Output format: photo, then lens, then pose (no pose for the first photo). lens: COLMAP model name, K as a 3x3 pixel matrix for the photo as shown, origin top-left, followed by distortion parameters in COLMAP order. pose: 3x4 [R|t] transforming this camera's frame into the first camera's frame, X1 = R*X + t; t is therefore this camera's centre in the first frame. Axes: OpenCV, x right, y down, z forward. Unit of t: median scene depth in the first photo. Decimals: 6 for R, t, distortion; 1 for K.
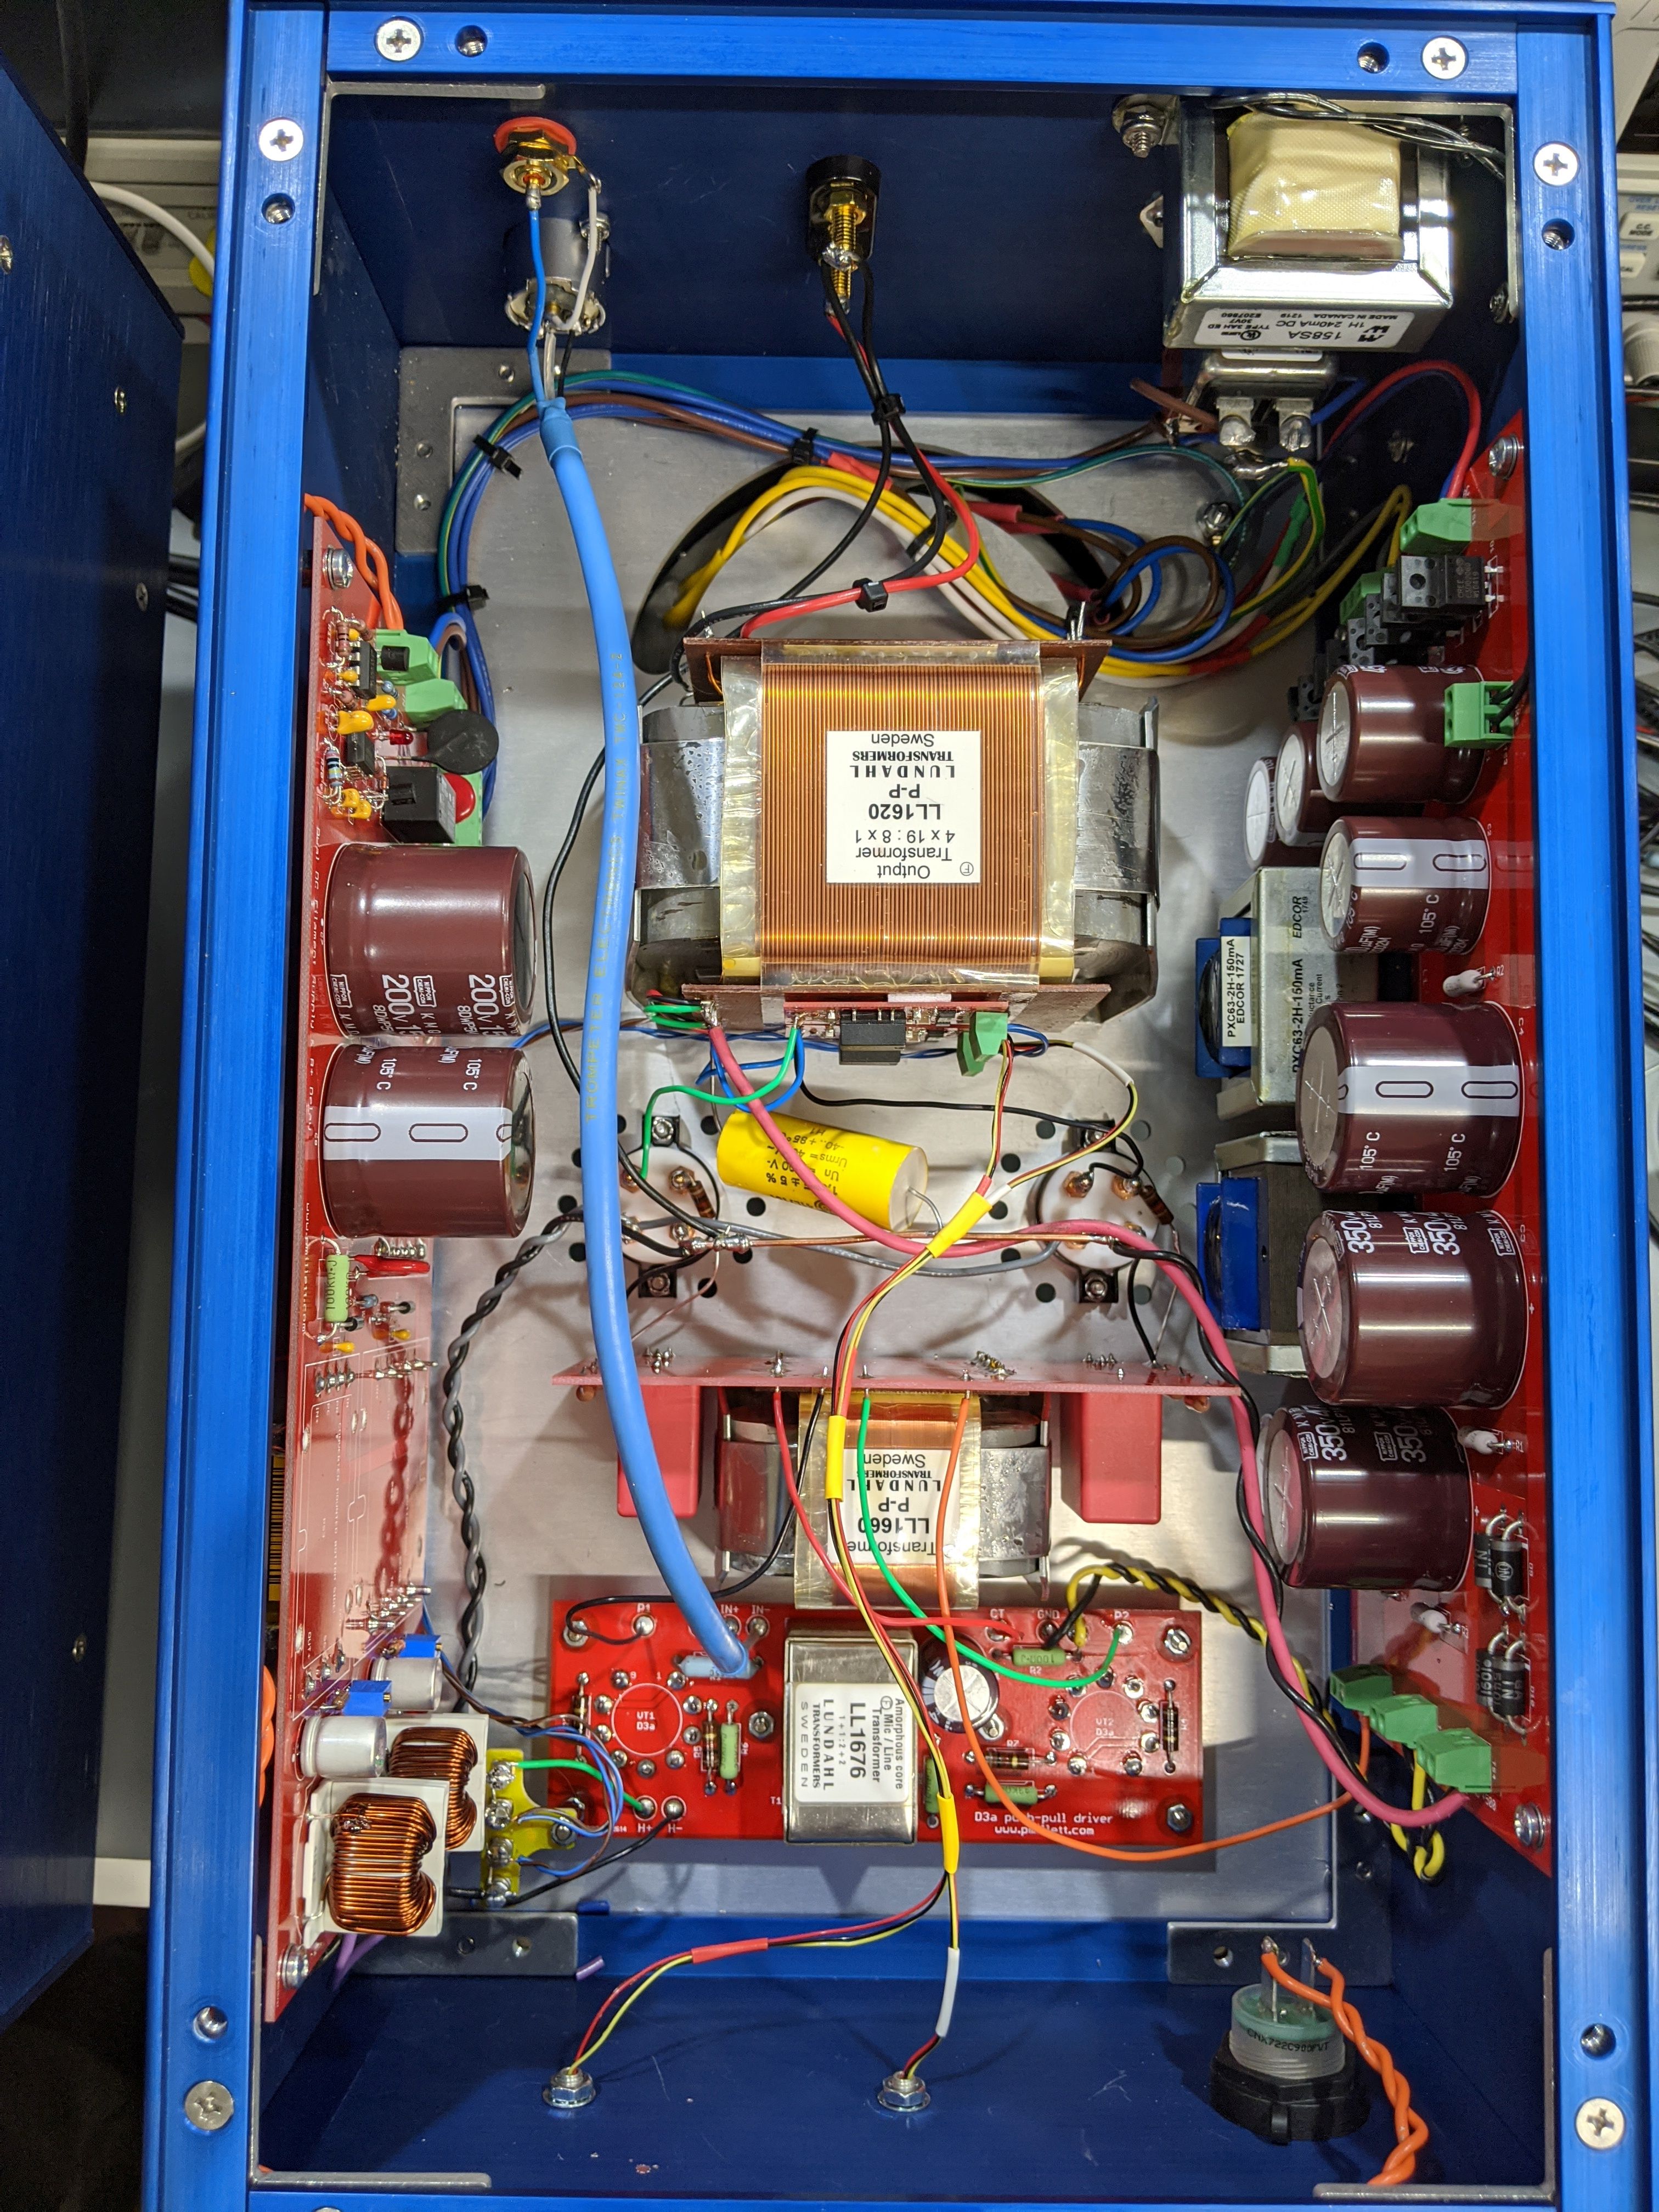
lens RADIAL K [[1742.0, 0, 796.2], [0, 1742.0, 1114.0], [0, 0, 1]] dist [0.047991, -0.086109]
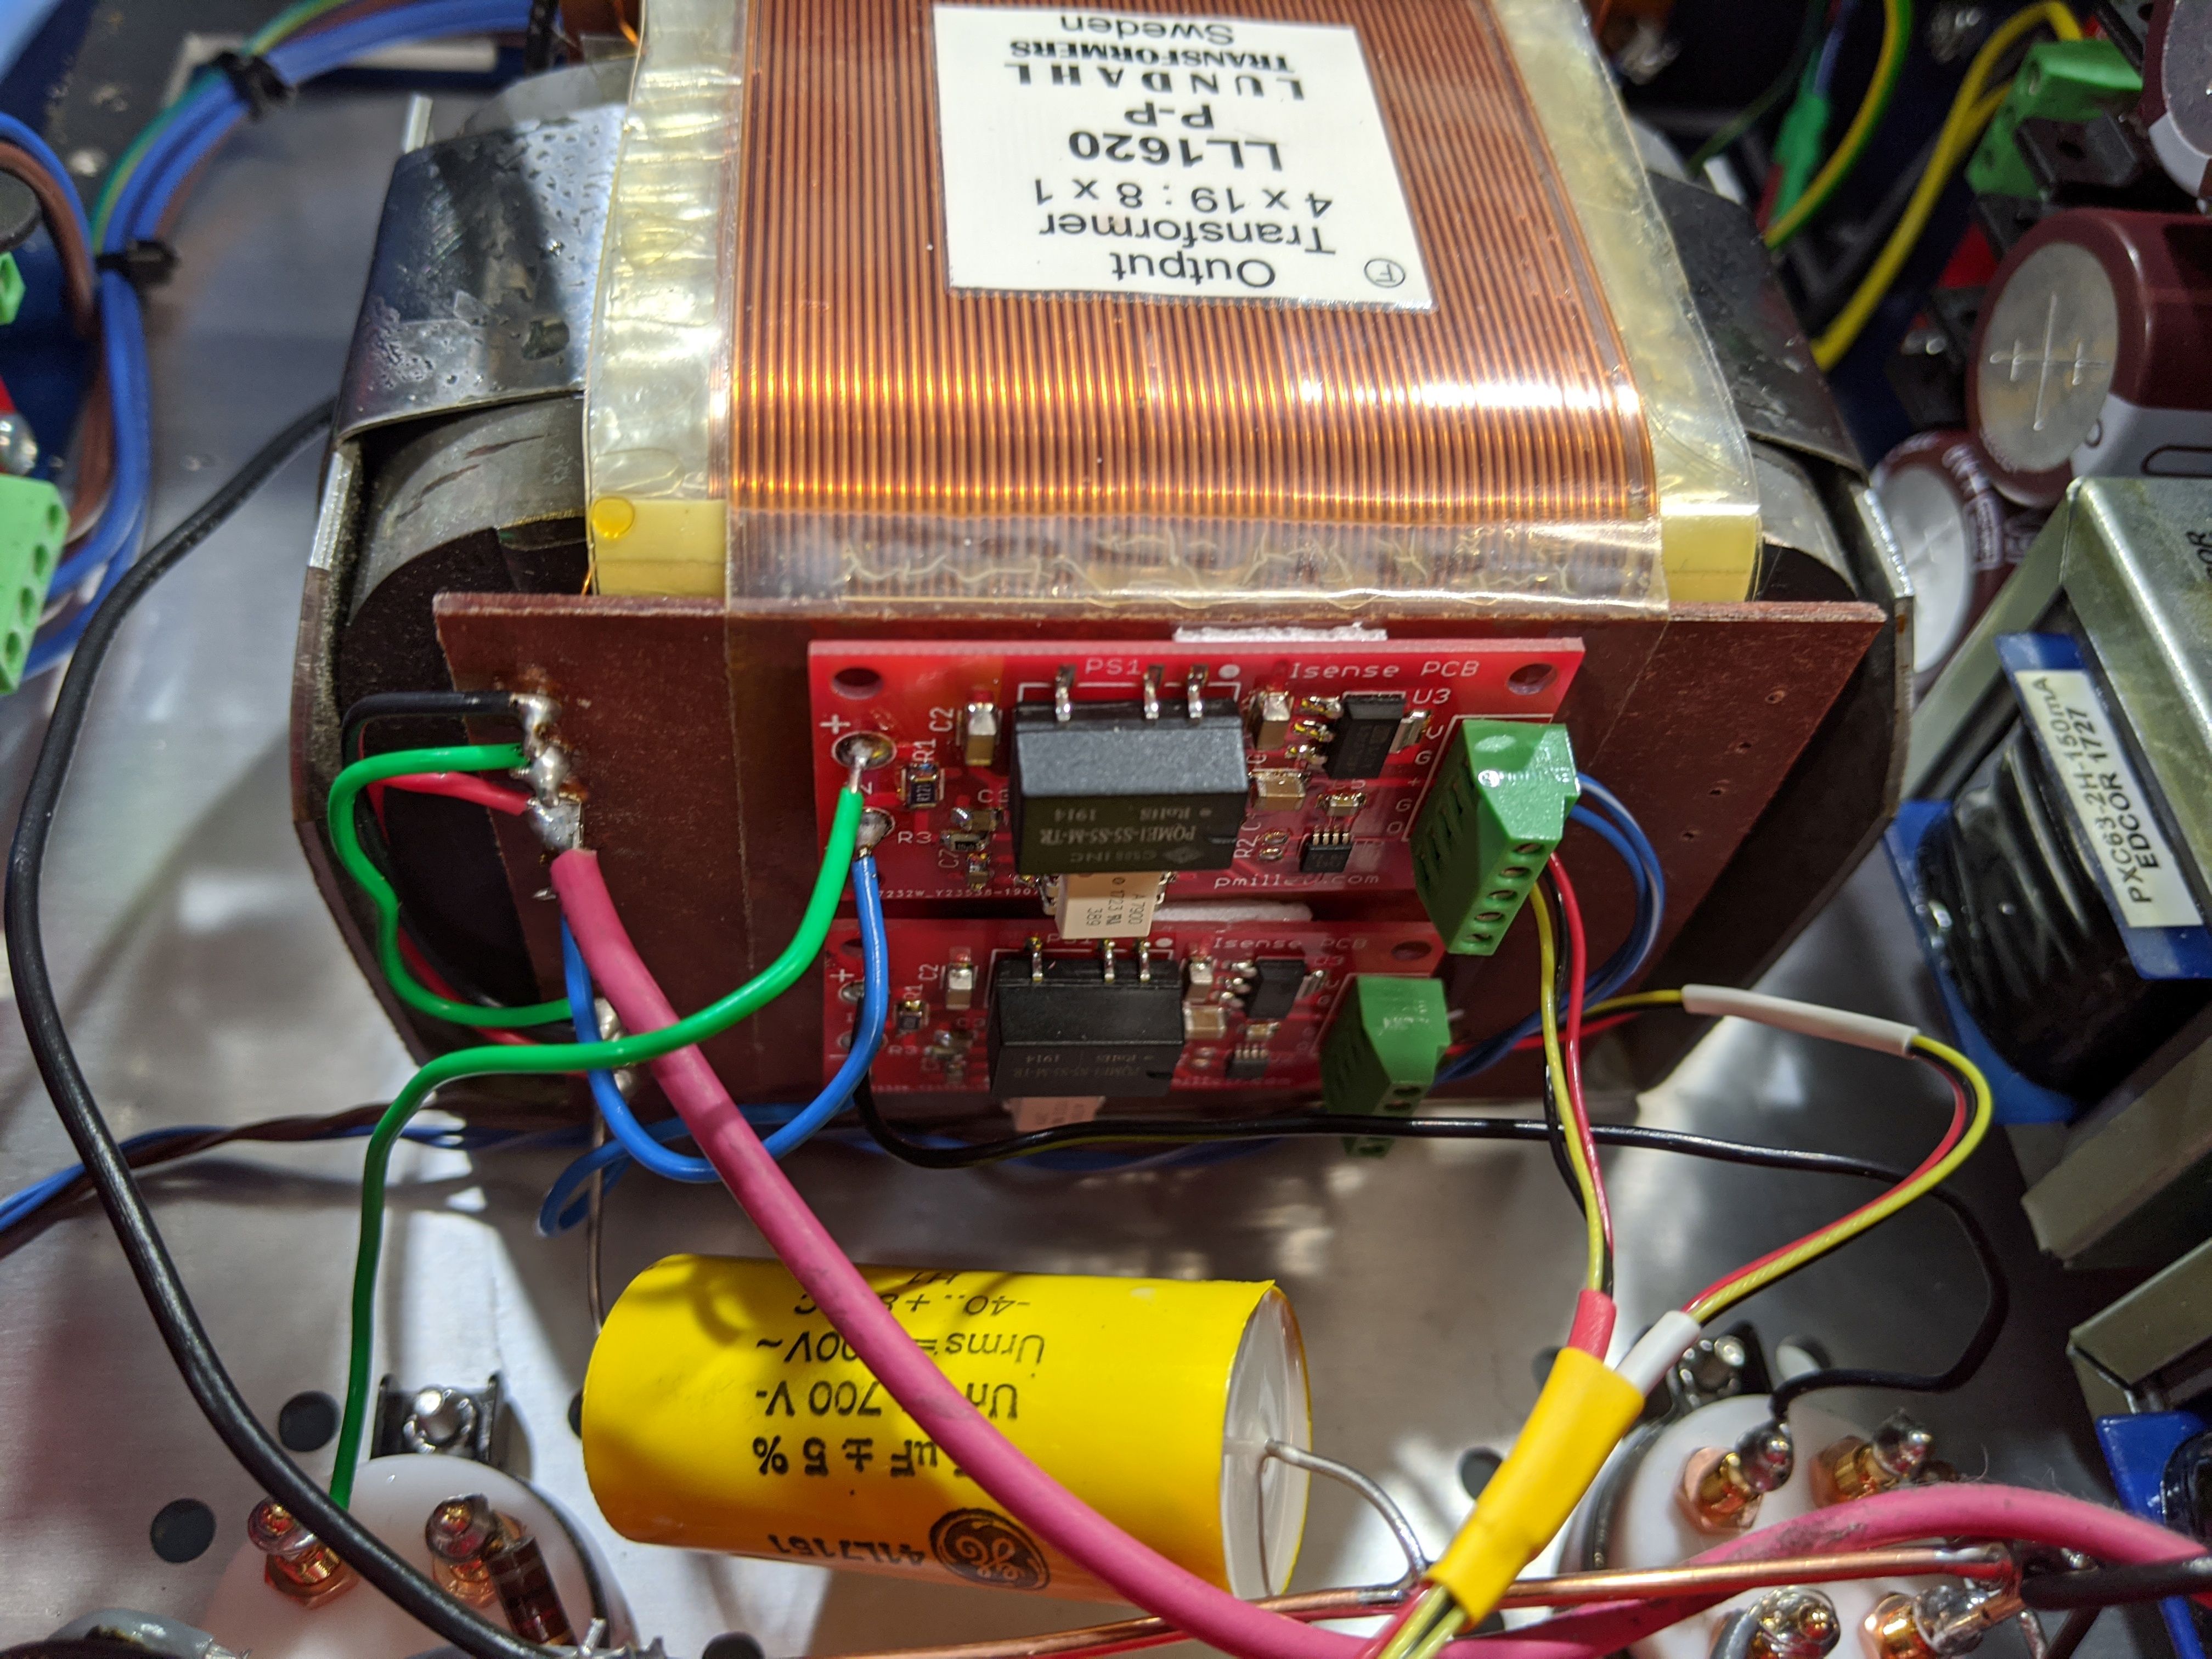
lens RADIAL K [[1836.4, 0, 1103.0], [0, 1836.4, 823.2], [0, 0, 1]] dist [0.045376, -0.136317]
pose [[0.989365, -0.008576, 0.145200, -0.004013], [0.080937, 0.861899, -0.500578, 0.110132], [-0.120855, 0.507007, 0.853427, 0.740091]]
